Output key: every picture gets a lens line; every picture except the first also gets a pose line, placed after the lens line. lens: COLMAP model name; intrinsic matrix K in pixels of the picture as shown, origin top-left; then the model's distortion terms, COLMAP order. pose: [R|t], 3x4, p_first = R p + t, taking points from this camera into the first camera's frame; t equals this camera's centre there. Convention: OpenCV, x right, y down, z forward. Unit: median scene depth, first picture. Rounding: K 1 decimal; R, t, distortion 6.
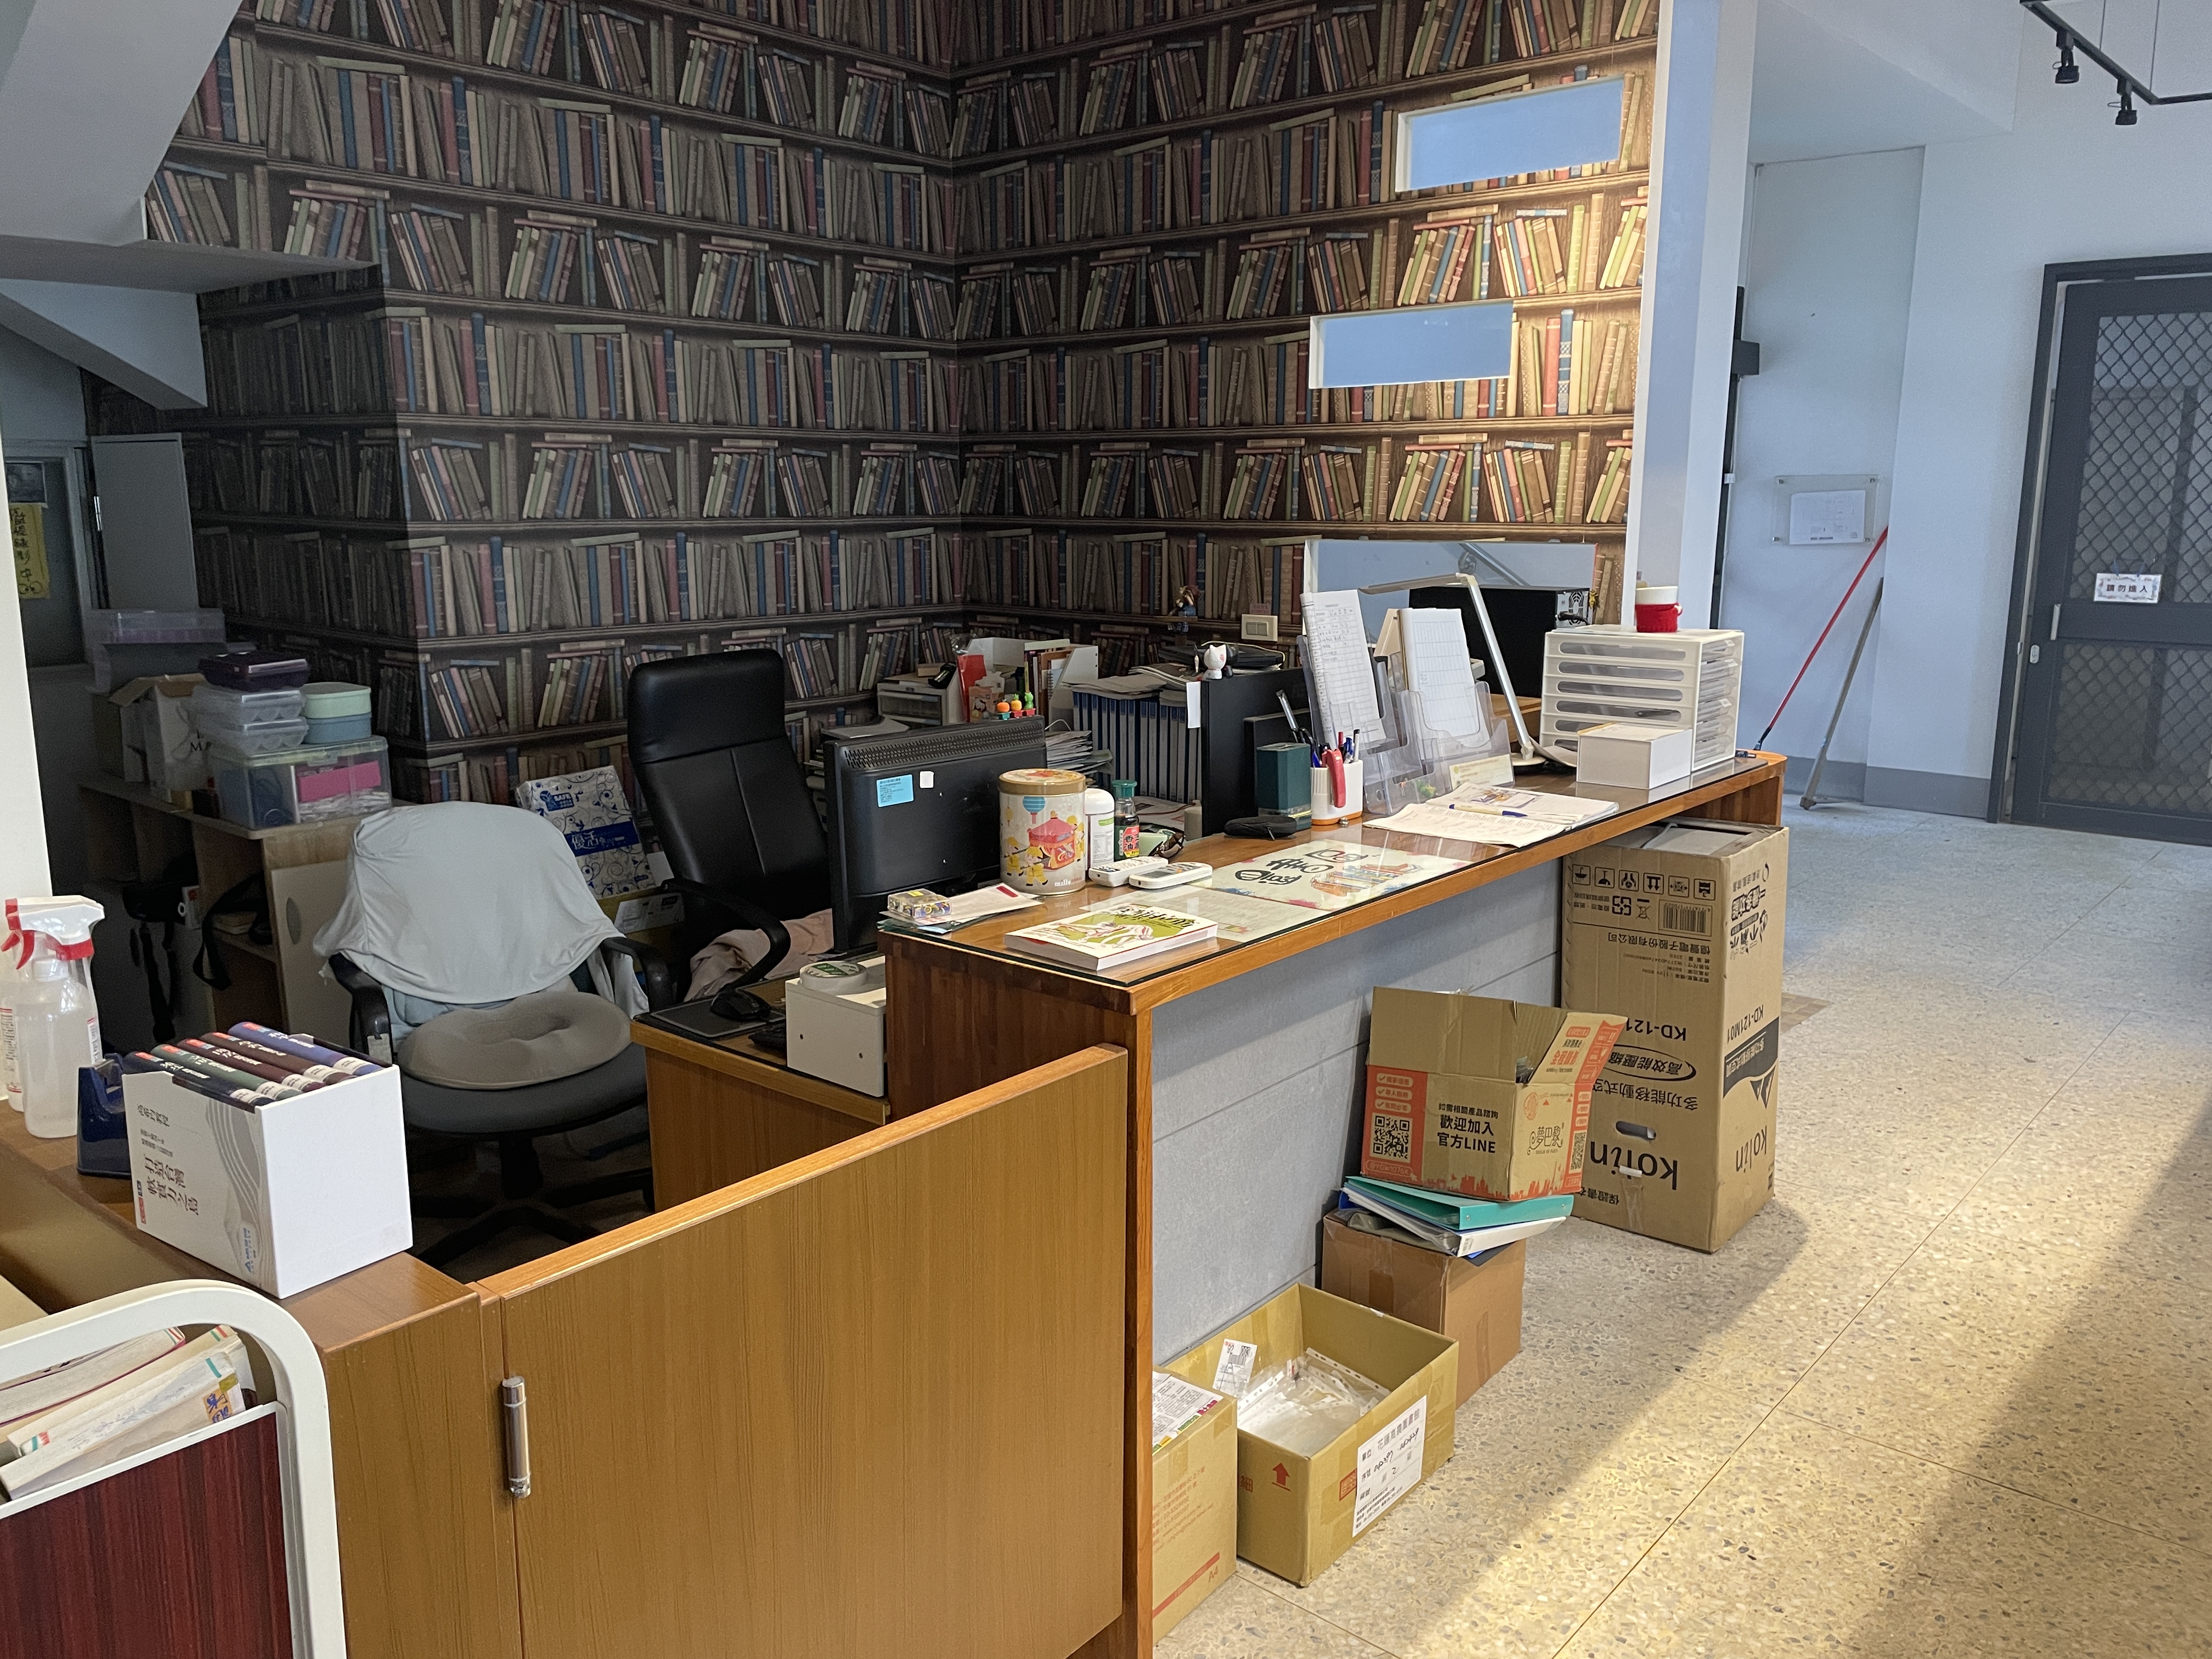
lens RADIAL K [[1692.3, 0, 1112.8], [0, 1692.3, 835.6], [0, 0, 1]] dist [0.054441, -0.090946]
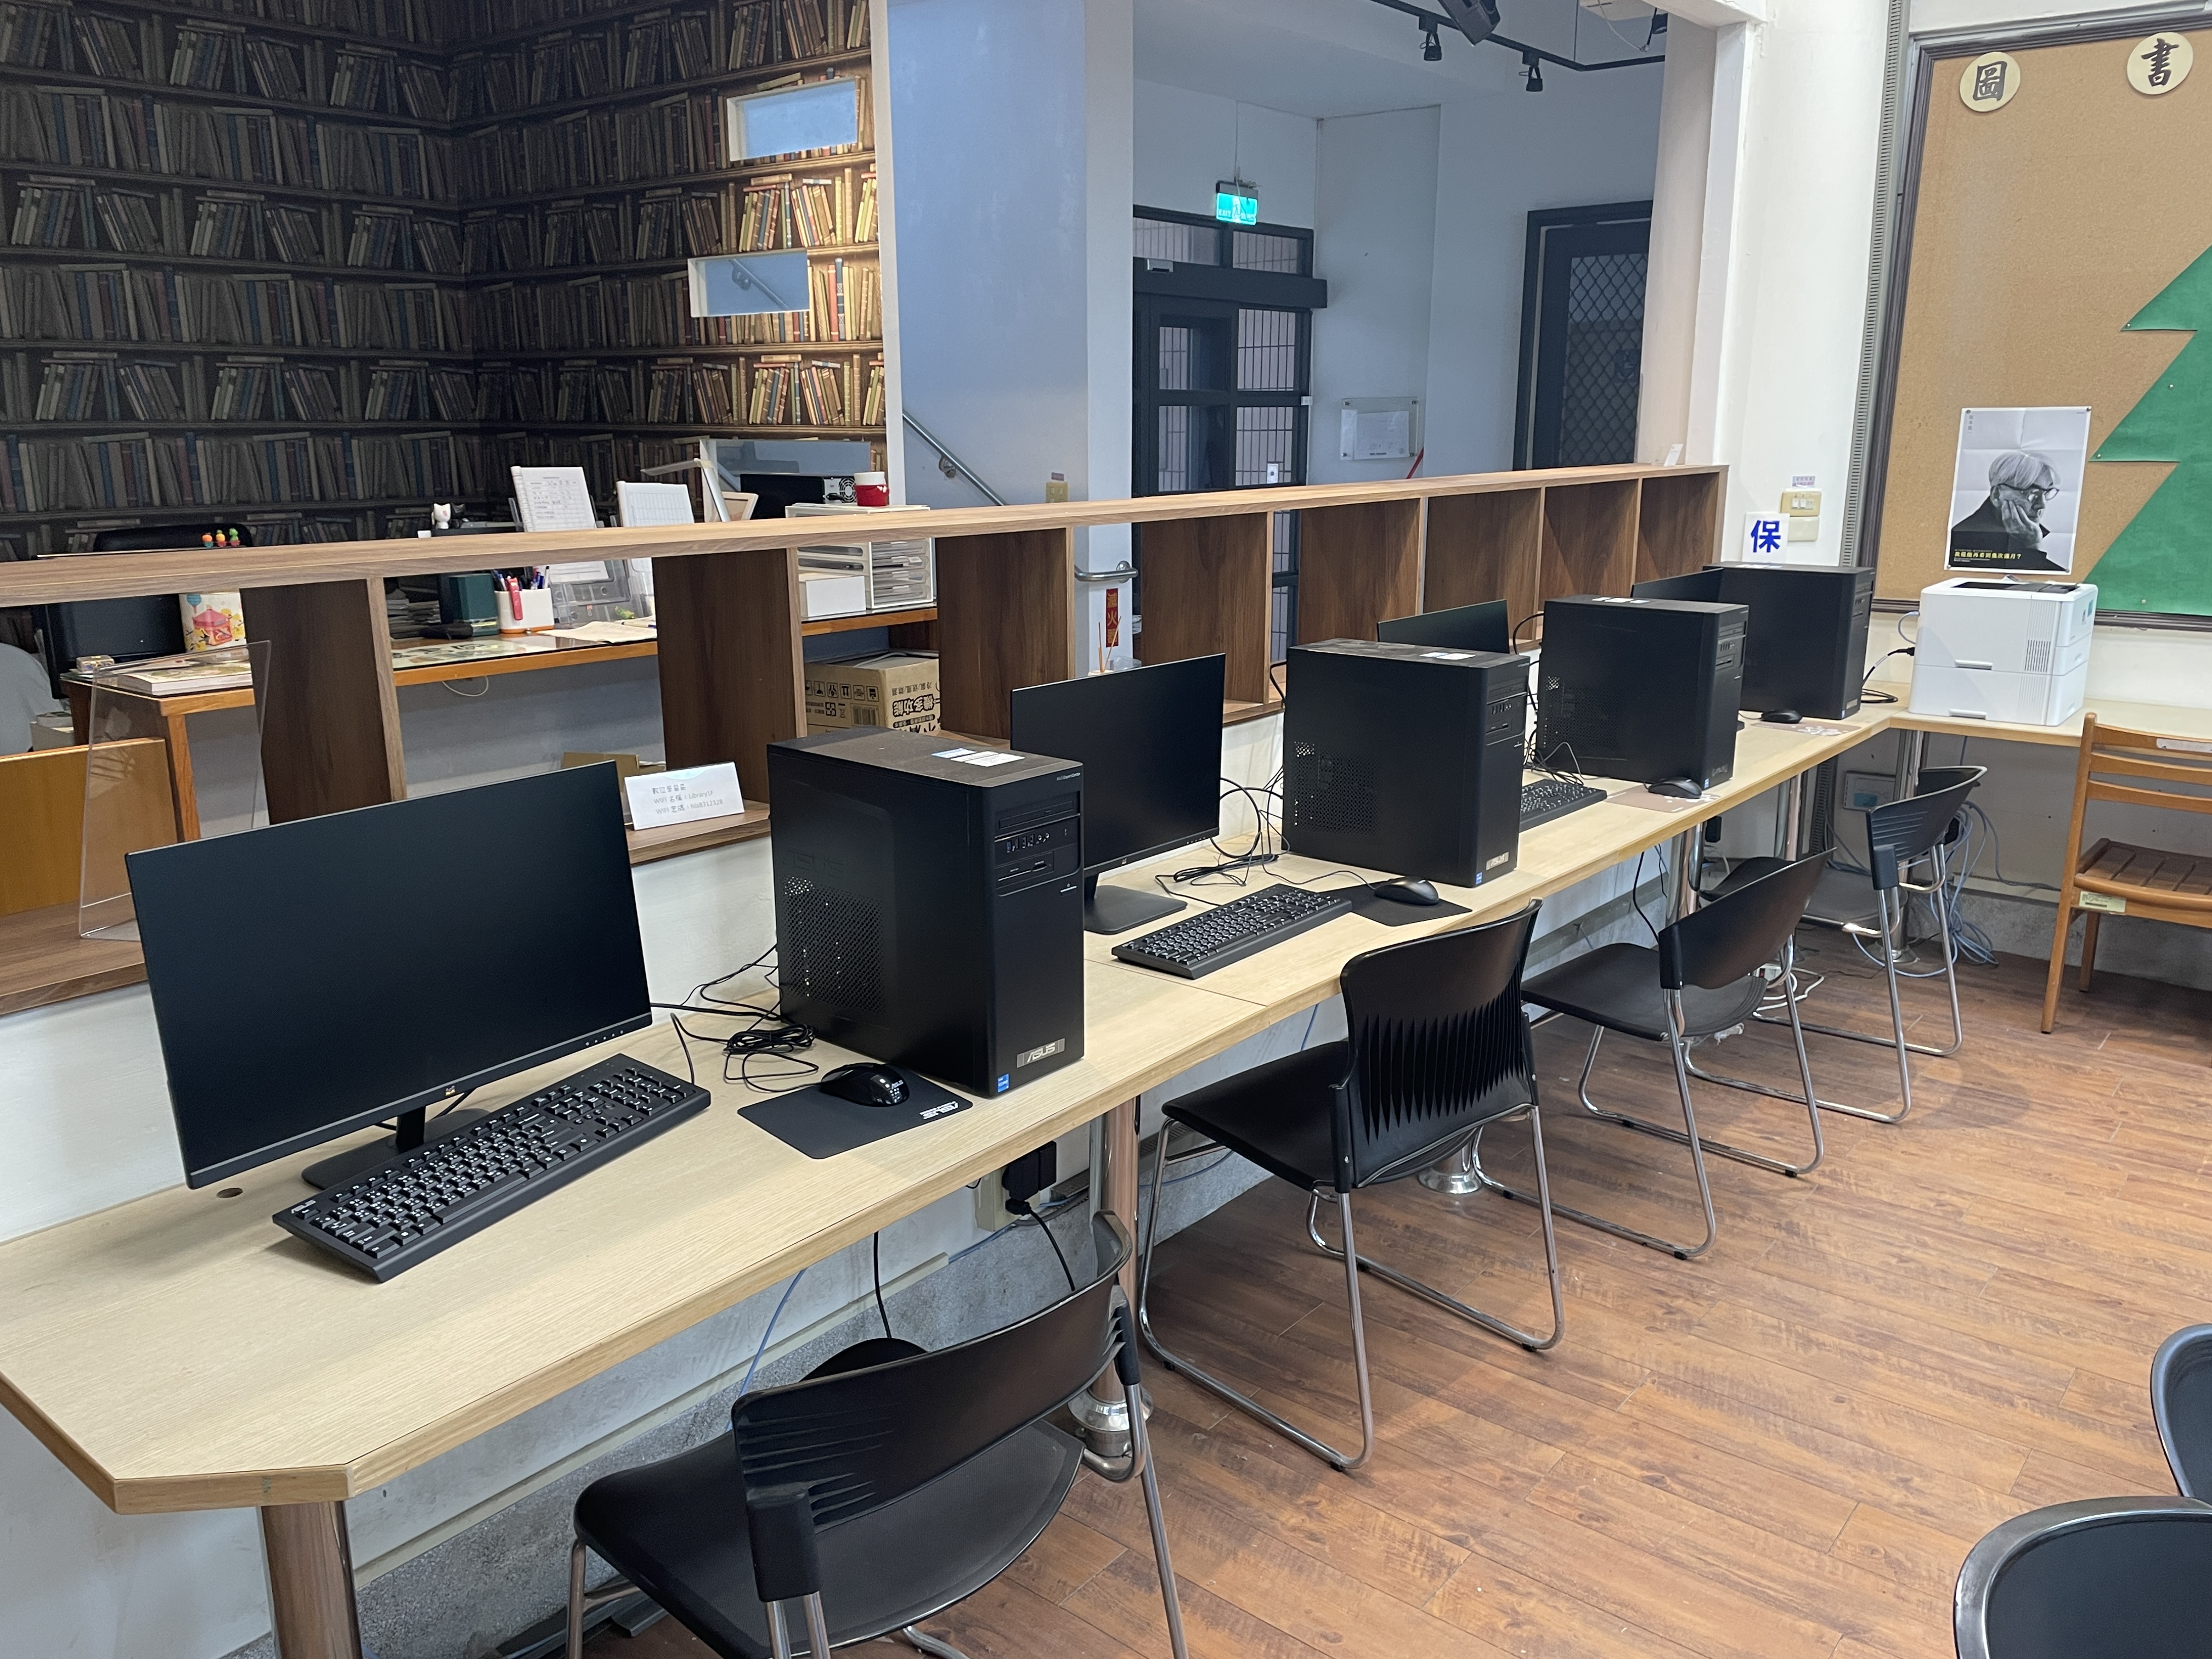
lens RADIAL K [[1692.3, 0, 1110.8], [0, 1692.3, 845.4], [0, 0, 1]] dist [0.054441, -0.090946]
pose [[0.998935, -0.008634, 0.045321, 0.384305], [0.006550, 0.998923, 0.045928, 0.074288], [-0.045669, -0.045582, 0.997916, -0.301297]]
